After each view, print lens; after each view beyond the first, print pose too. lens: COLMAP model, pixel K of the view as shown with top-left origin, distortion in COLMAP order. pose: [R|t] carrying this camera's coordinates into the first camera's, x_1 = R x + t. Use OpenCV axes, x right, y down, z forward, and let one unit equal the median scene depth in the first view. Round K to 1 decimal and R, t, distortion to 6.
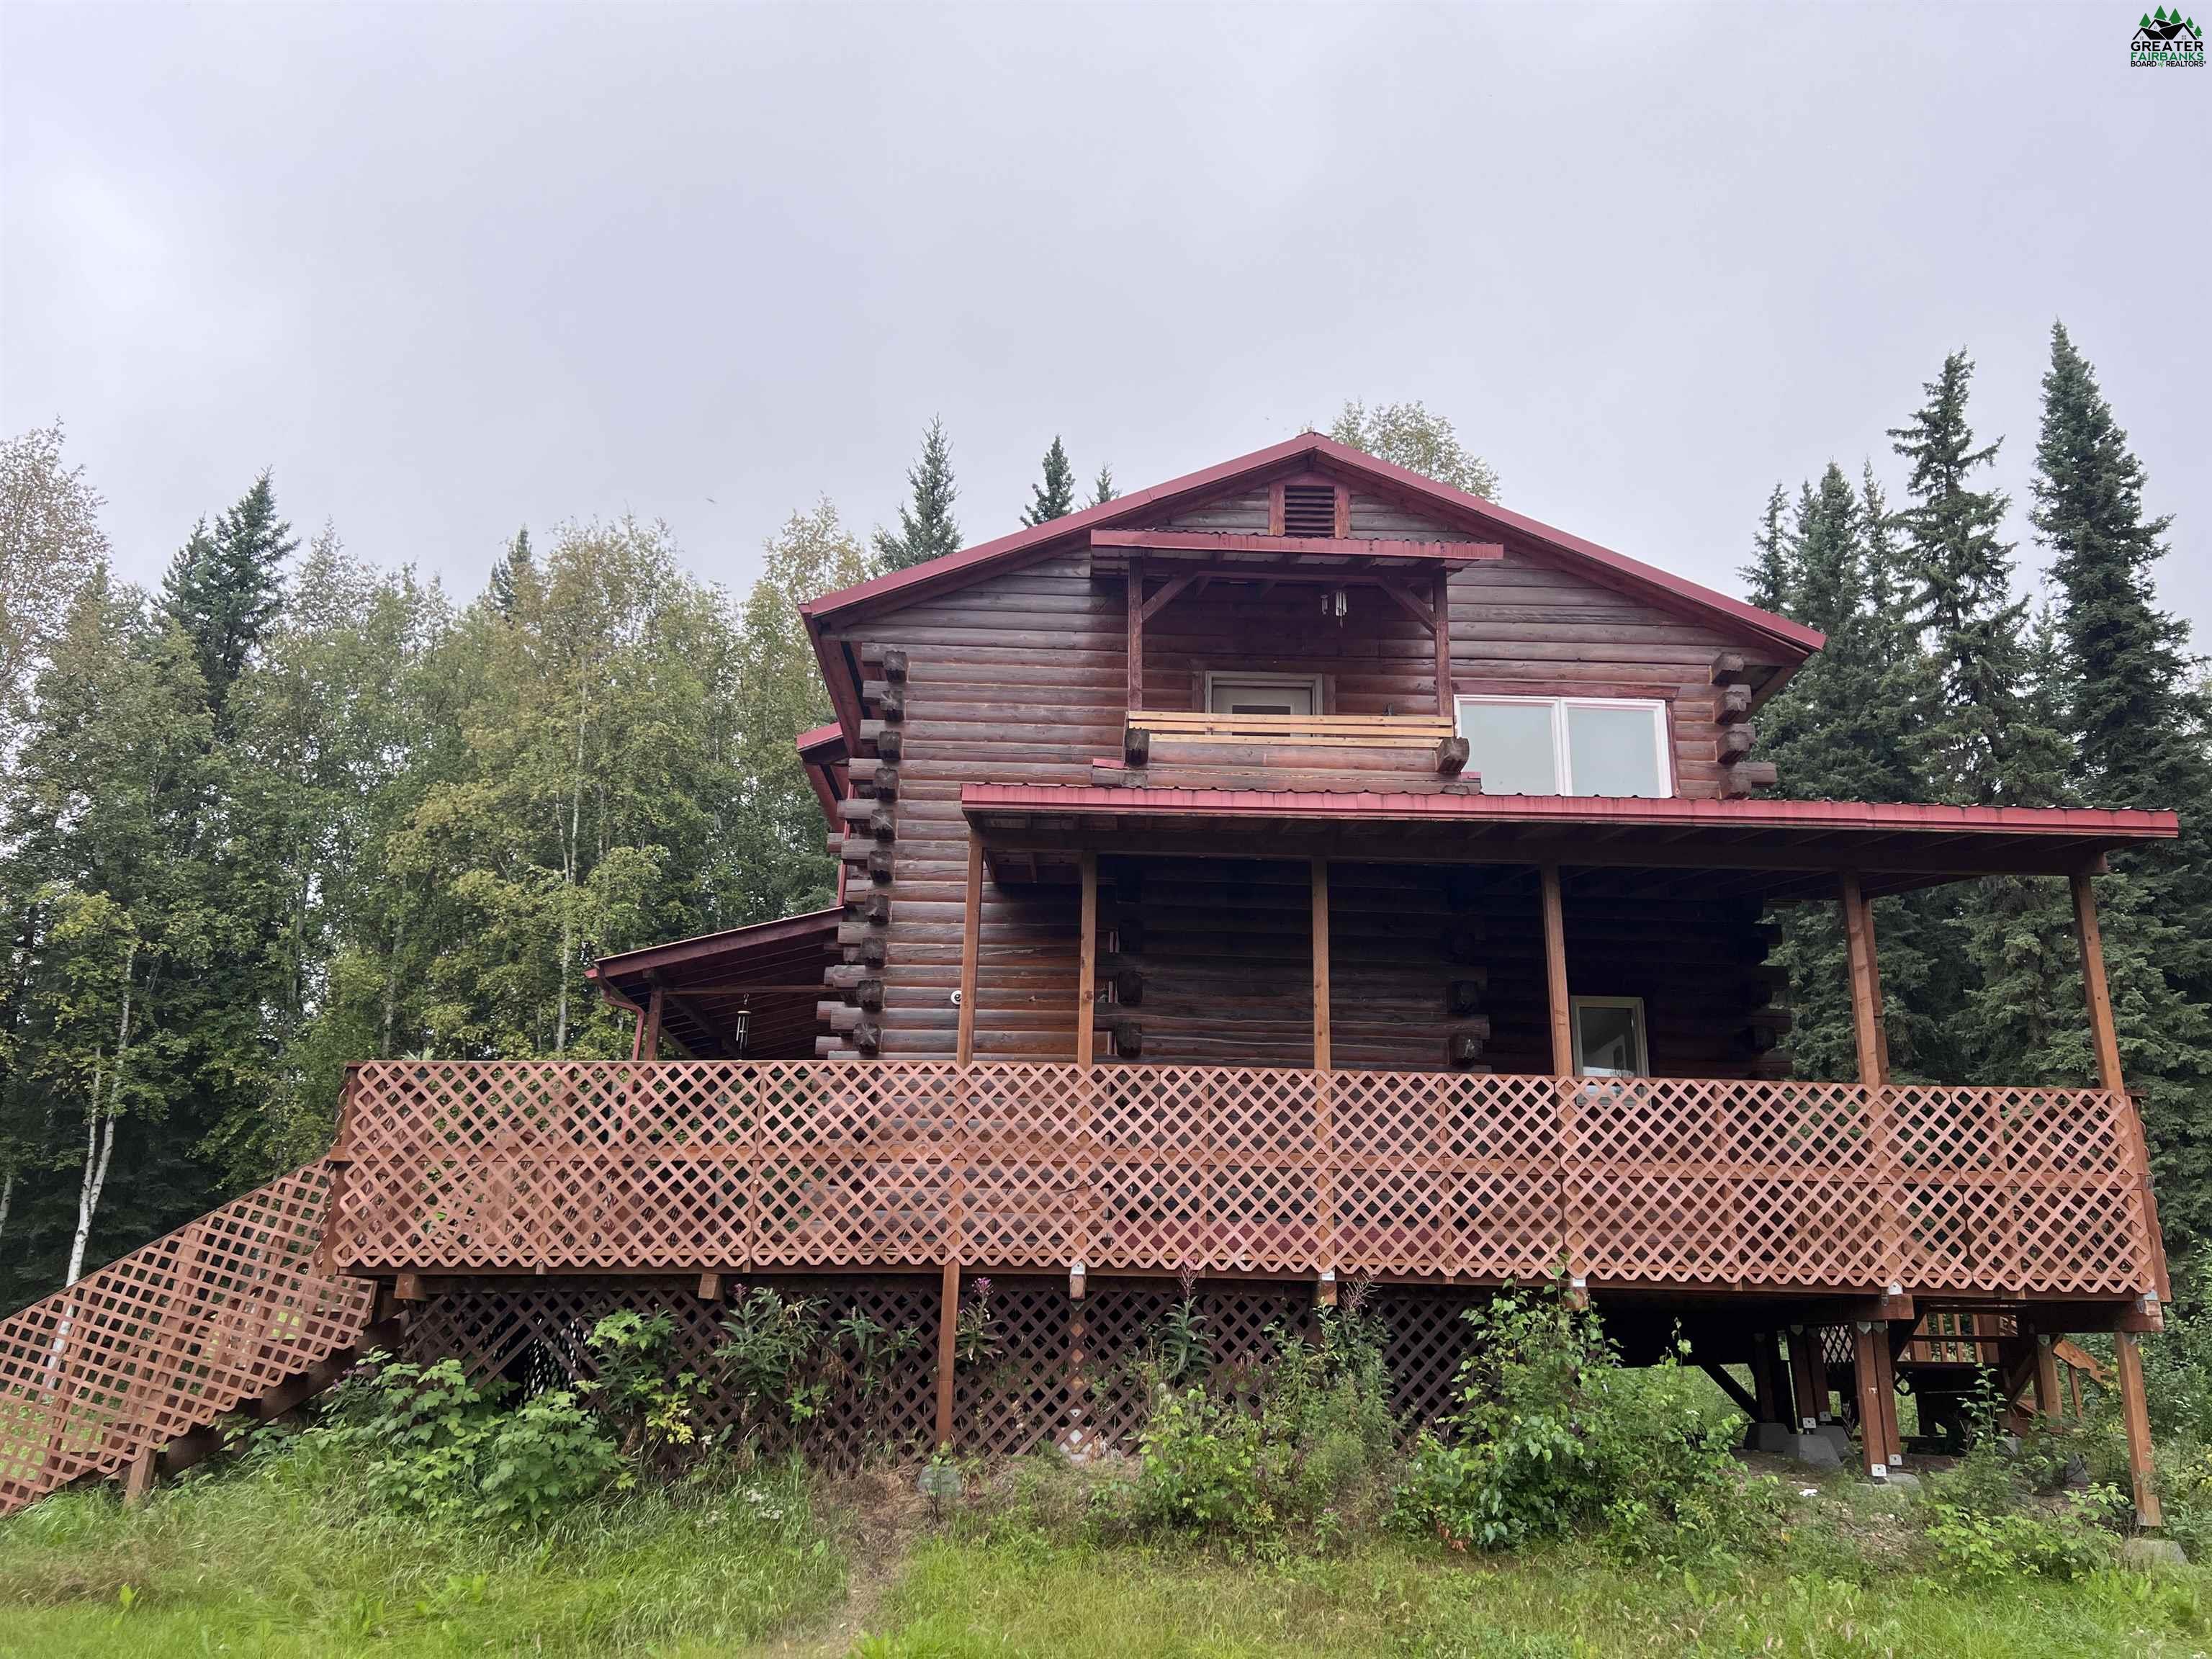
lens RADIAL K [[1666.0, 0, 1108.6], [0, 1666.0, 833.4], [0, 0, 1]] dist [-0.001536, -0.003930]
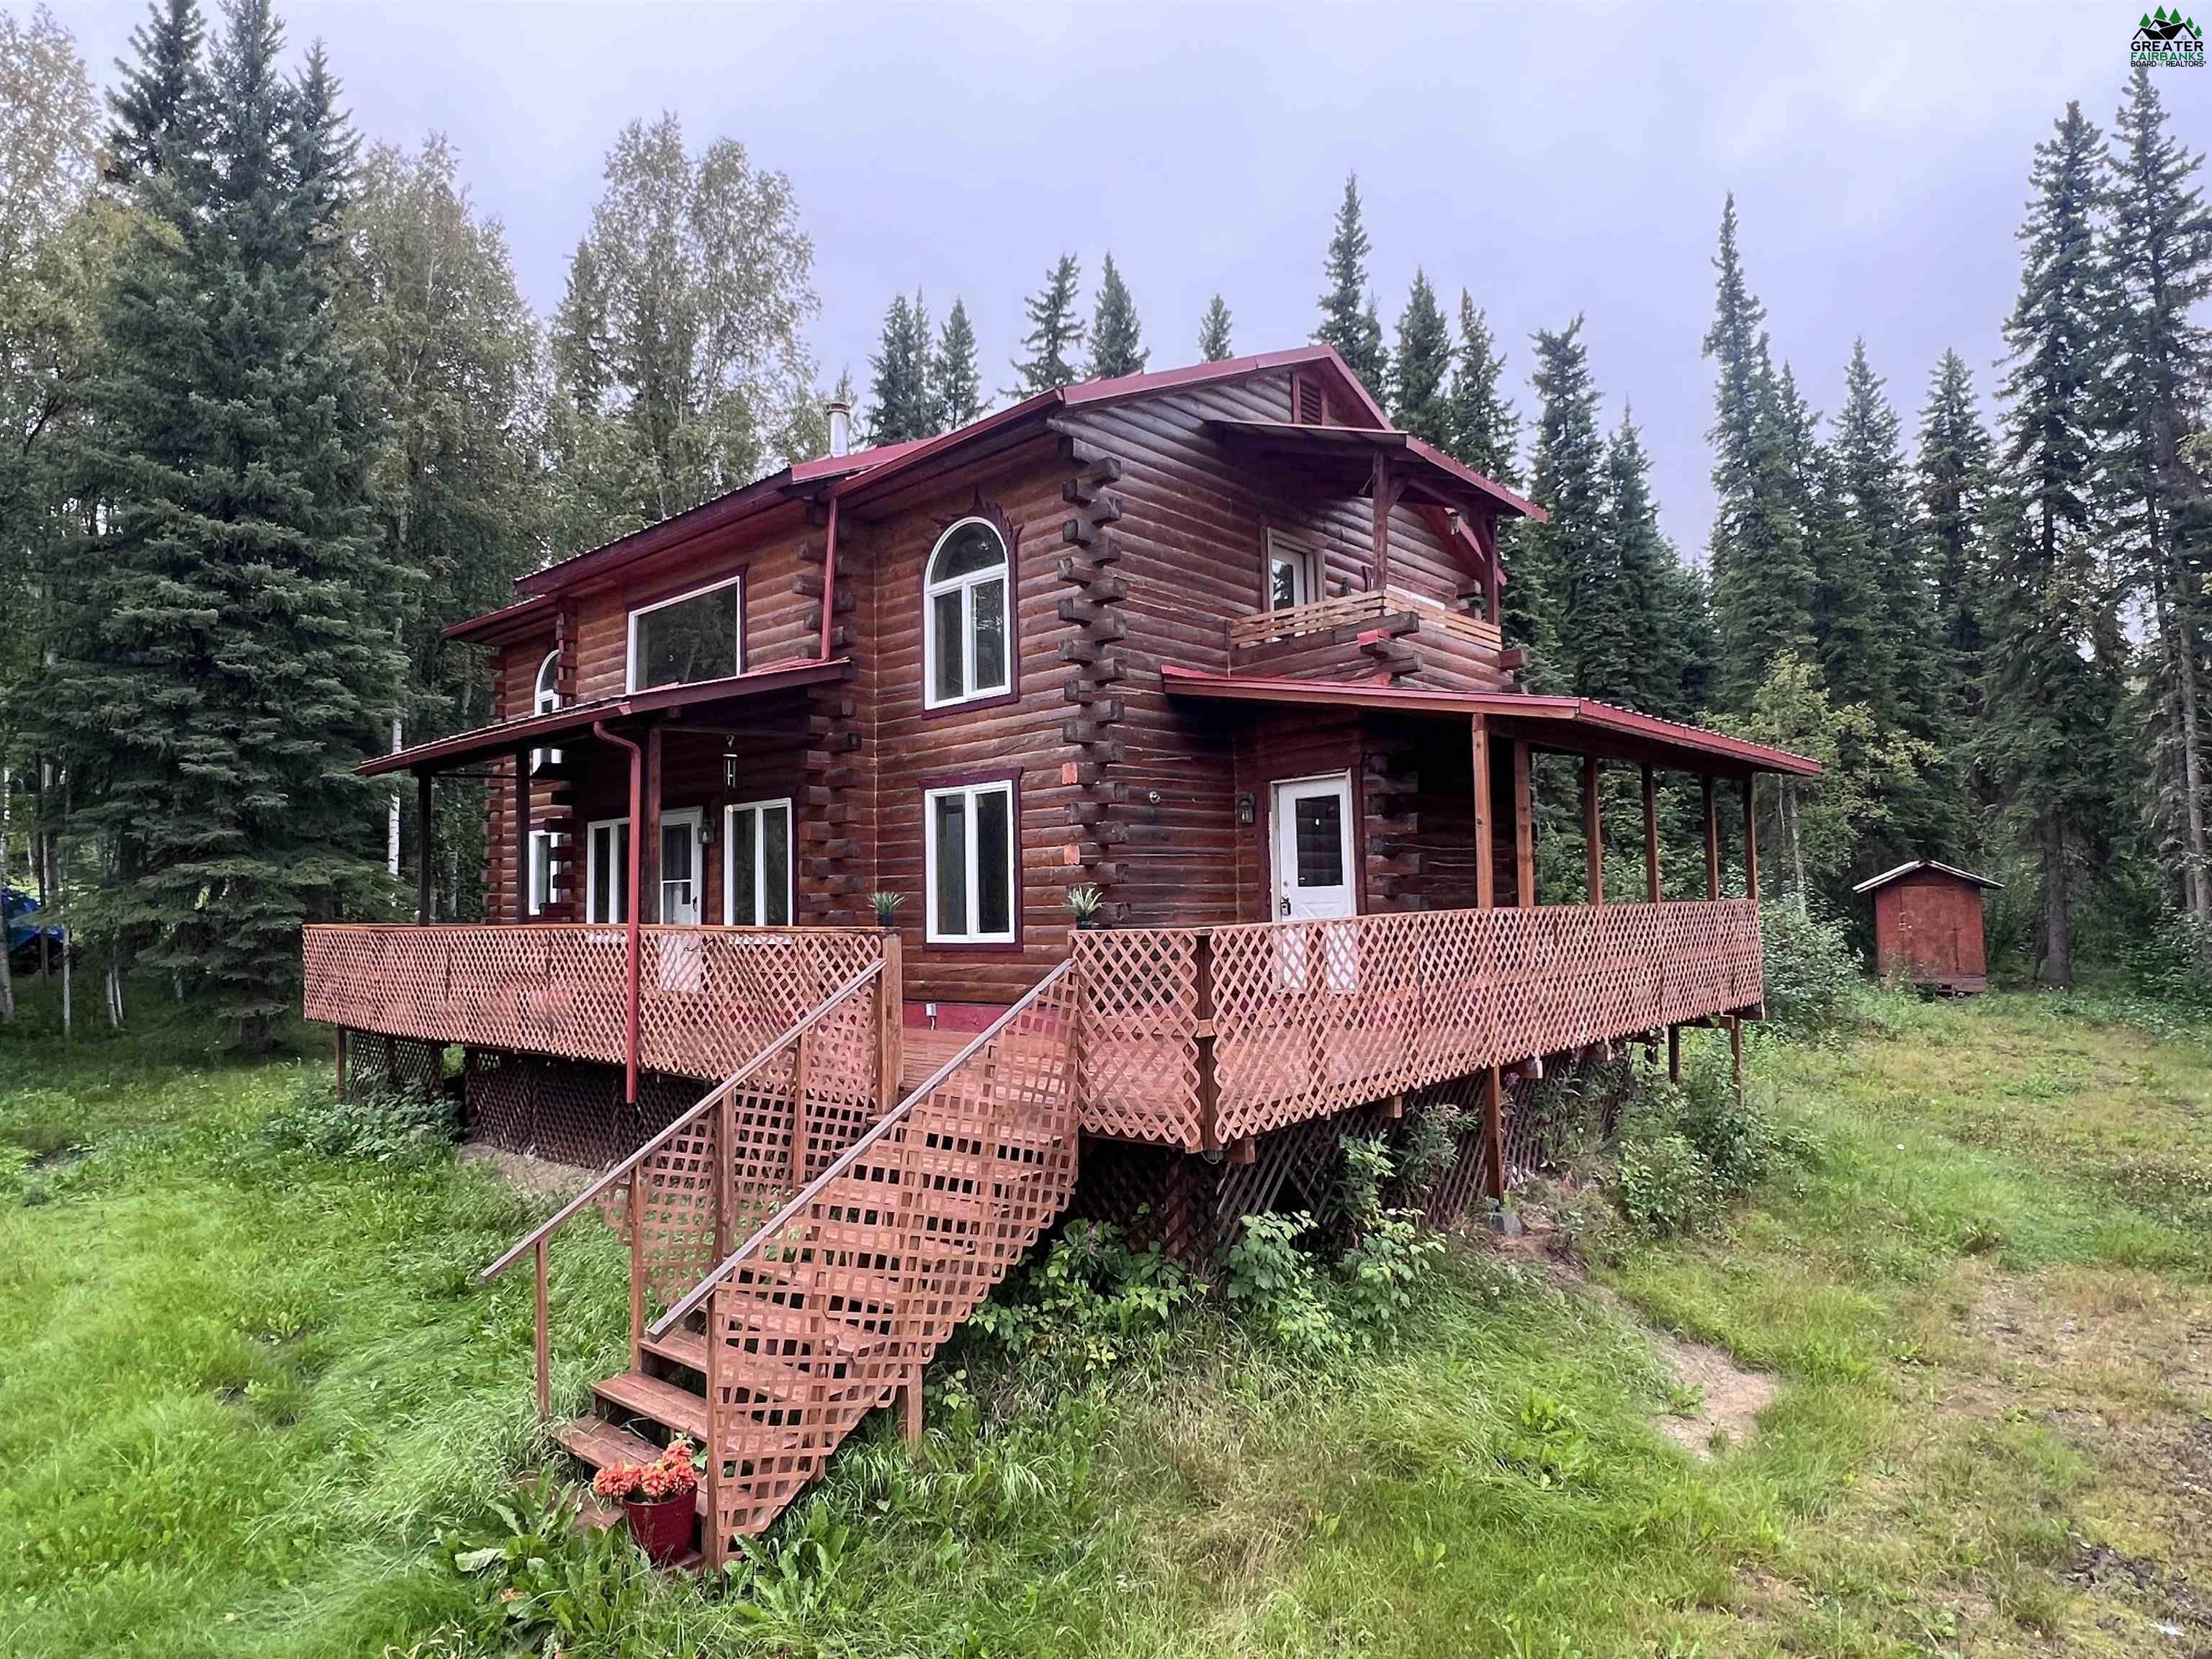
lens RADIAL K [[1285.2, 0, 1106.0], [0, 1285.2, 821.3], [0, 0, 1]] dist [-0.001881, -0.001149]
pose [[0.693310, 0.017591, 0.720425, -0.962789], [-0.190397, 0.968650, 0.159579, -0.025738], [-0.695033, -0.247804, 0.674924, 0.537937]]
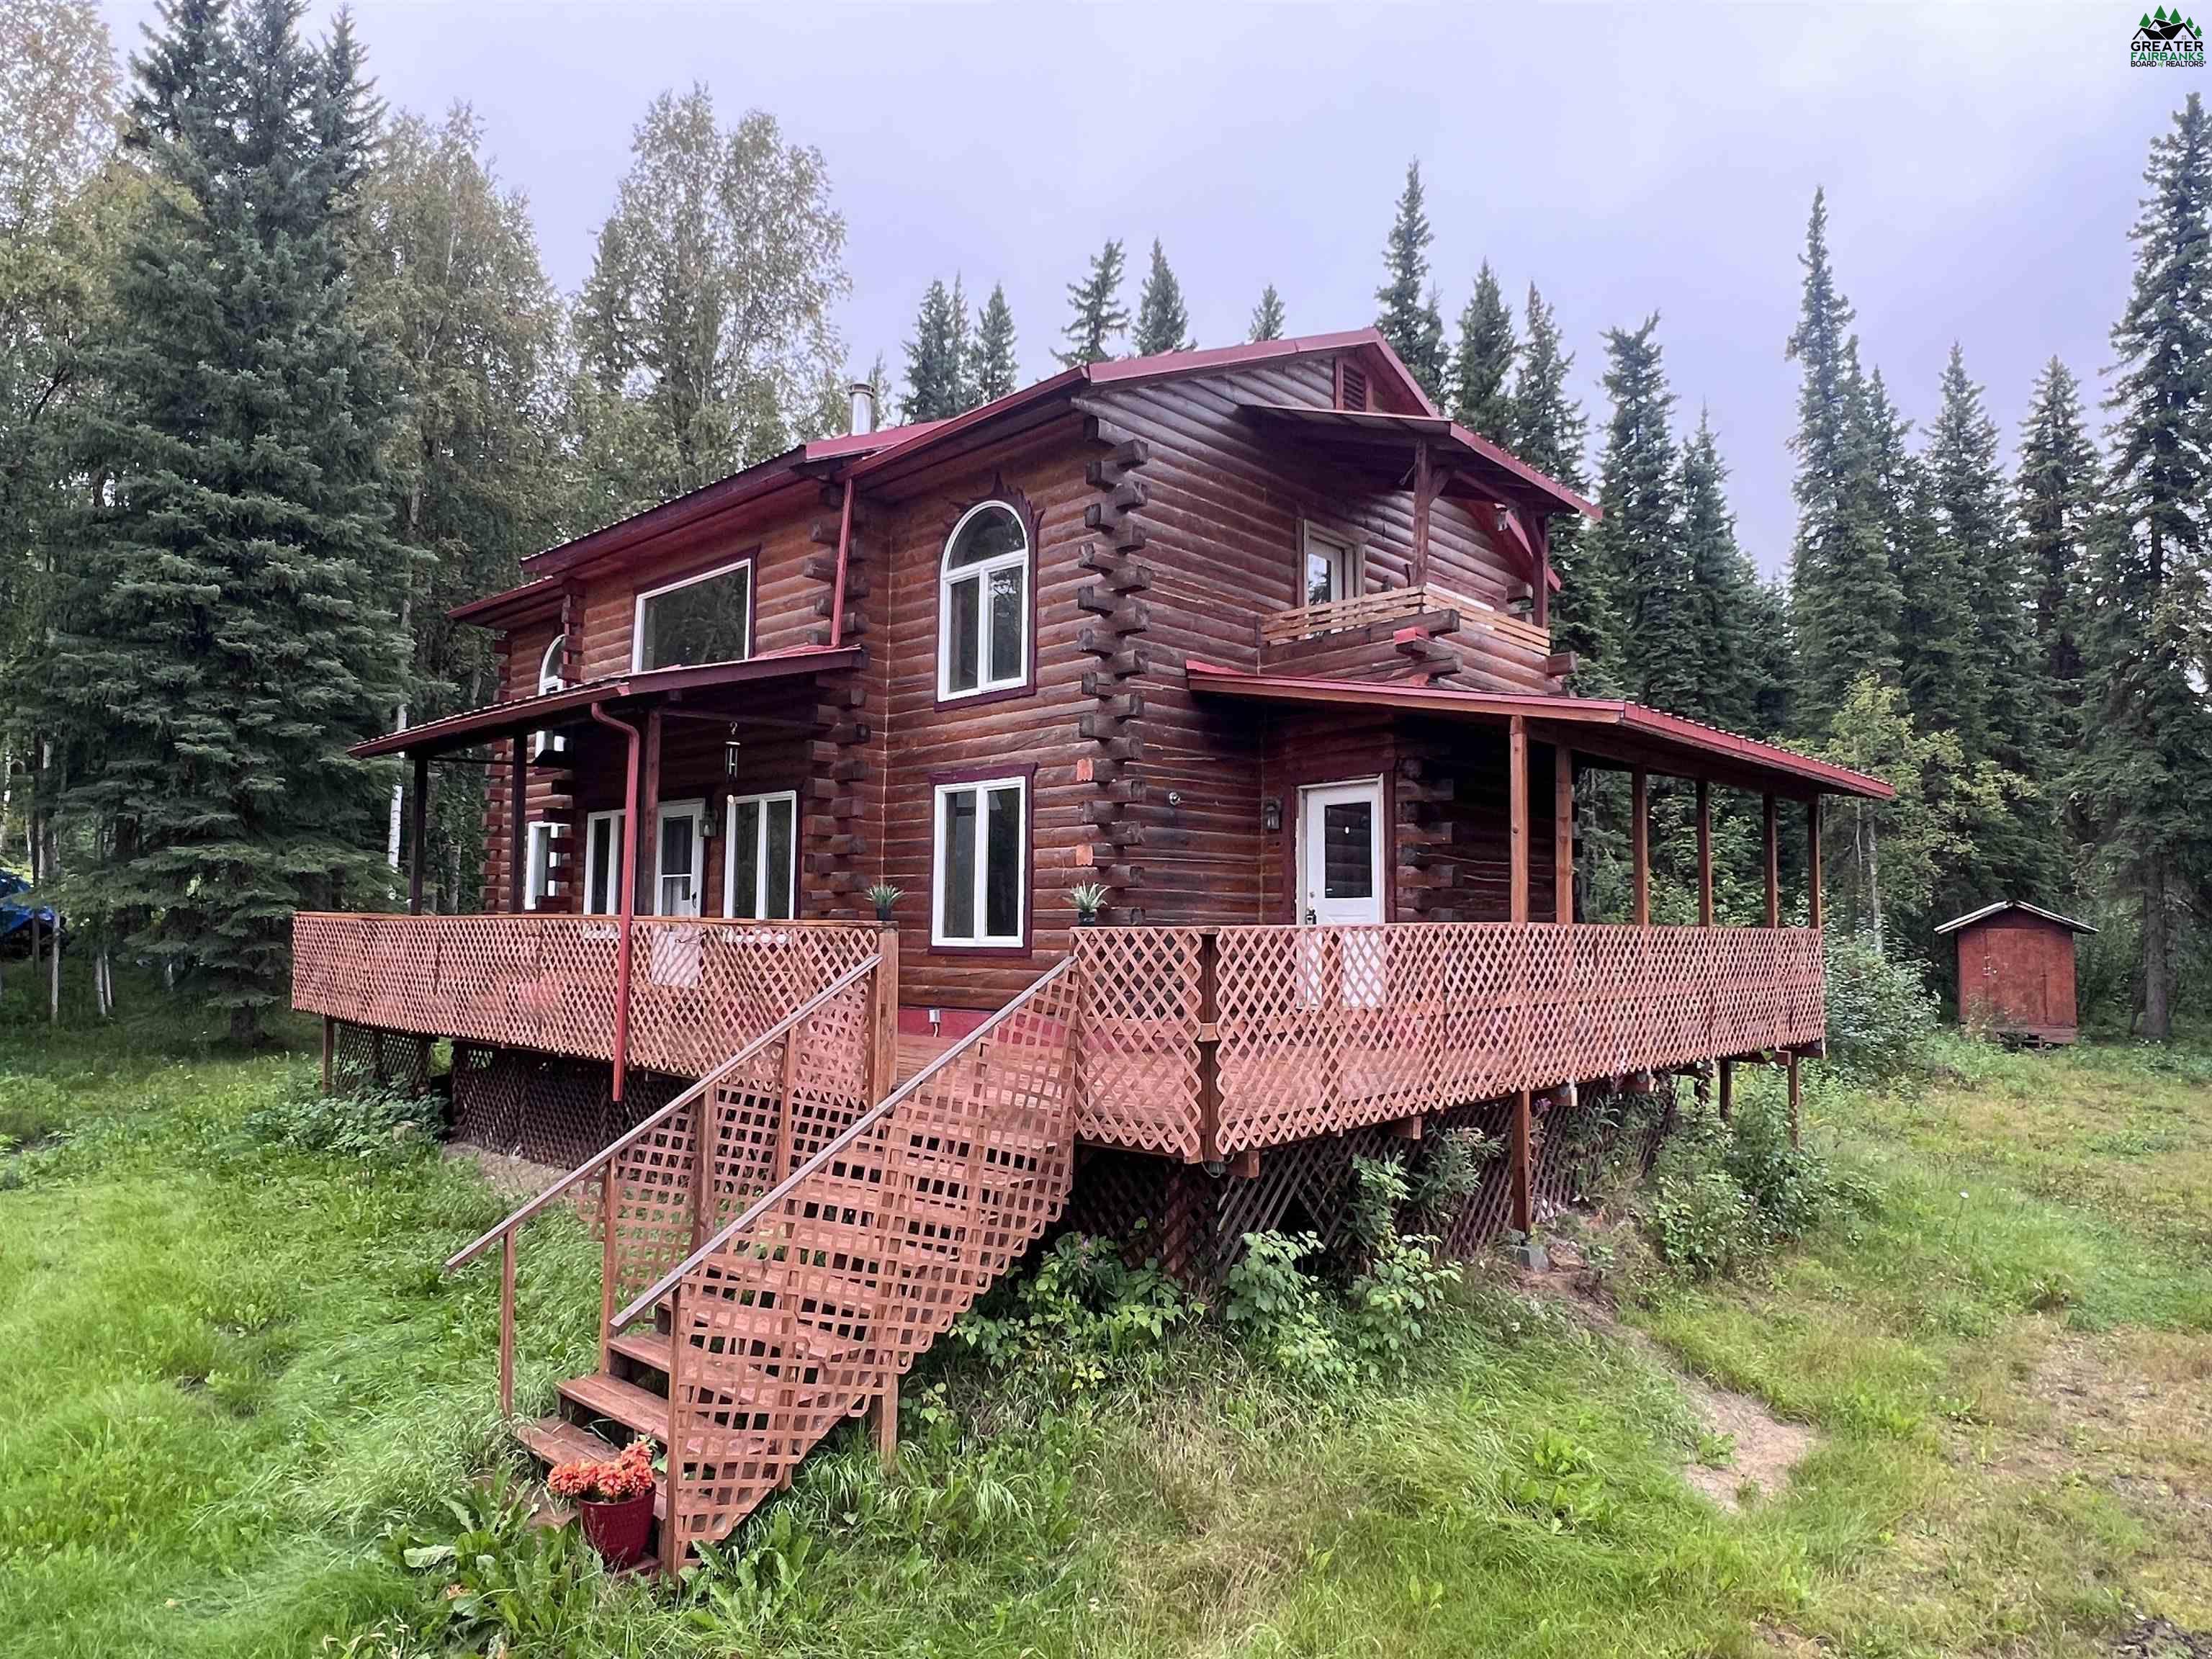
lens RADIAL K [[1354.4, 0, 1106.0], [0, 1354.4, 829.5], [0, 0, 1]] dist [-0.001838, -0.001271]
pose [[0.712106, 0.043238, 0.700739, -0.951170], [-0.213094, 0.964327, 0.157049, -0.014598], [-0.668951, -0.261159, 0.695917, 0.521622]]
